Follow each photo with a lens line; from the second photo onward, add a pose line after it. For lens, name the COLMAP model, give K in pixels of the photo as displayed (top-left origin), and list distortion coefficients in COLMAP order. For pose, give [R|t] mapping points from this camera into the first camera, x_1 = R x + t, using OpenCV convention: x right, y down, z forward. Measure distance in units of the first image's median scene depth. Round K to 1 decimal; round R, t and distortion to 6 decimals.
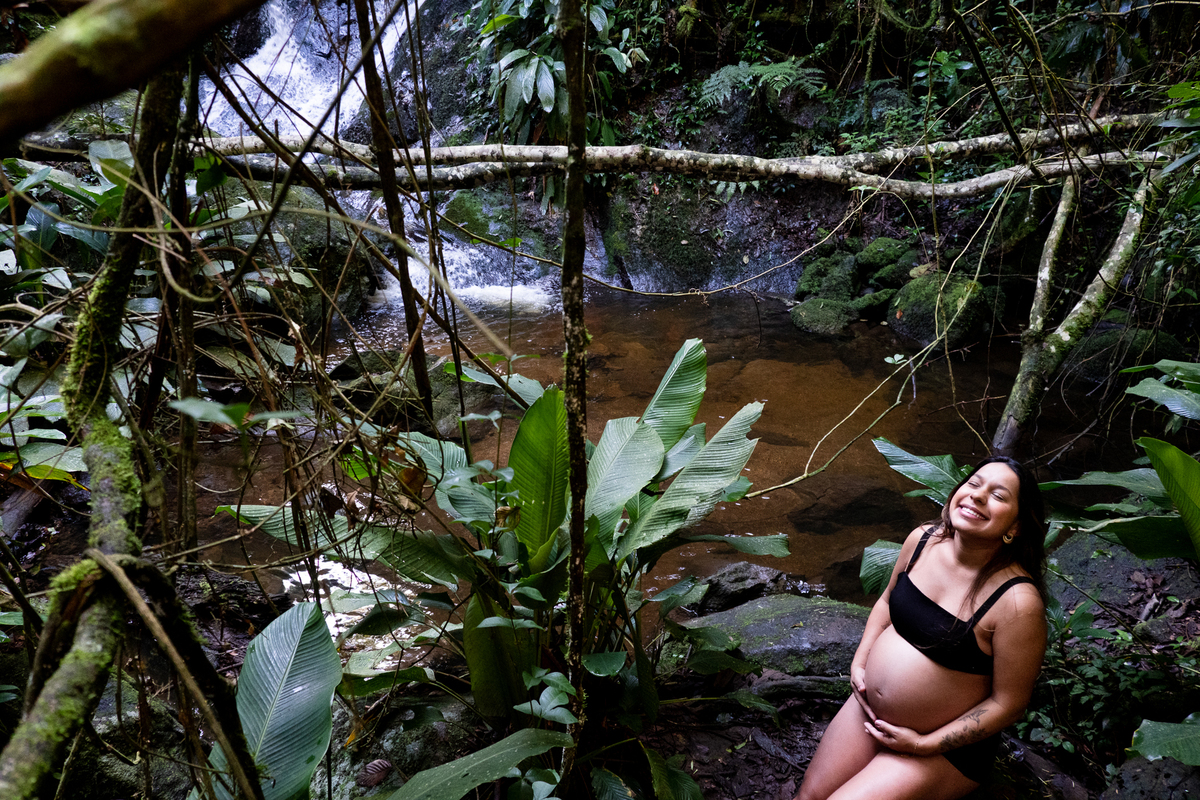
lens RADIAL K [[1104.3, 0, 600.0], [0, 1104.3, 400.0], [0, 0, 1]] dist [-0.046275, -0.001003]
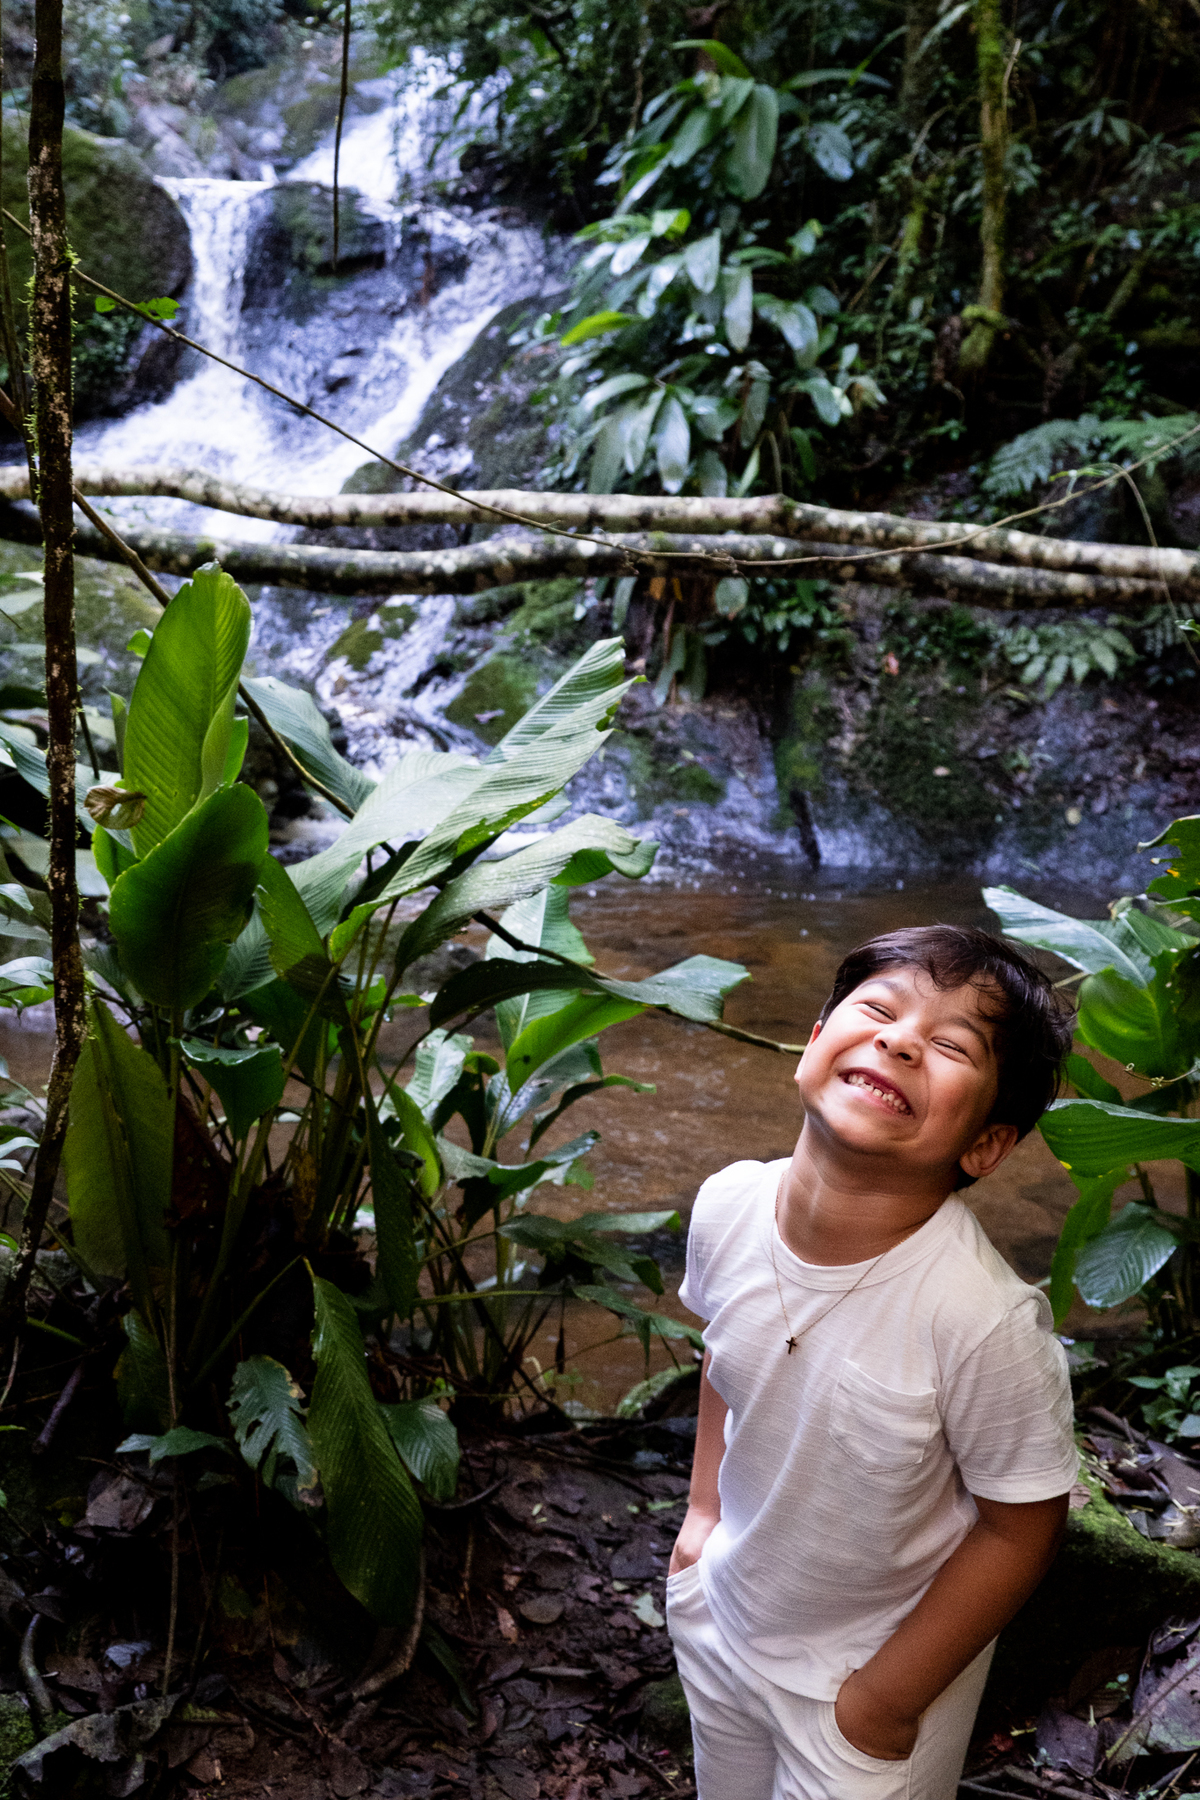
lens RADIAL K [[2585.8, 0, 601.3], [0, 2585.8, 843.7], [0, 0, 1]] dist [-0.043198, 0.067675]
pose [[0.974283, 0.057075, -0.217978, 0.177404], [-0.109659, 0.965200, -0.237411, 0.165517], [0.196842, 0.255209, 0.946637, -0.068735]]
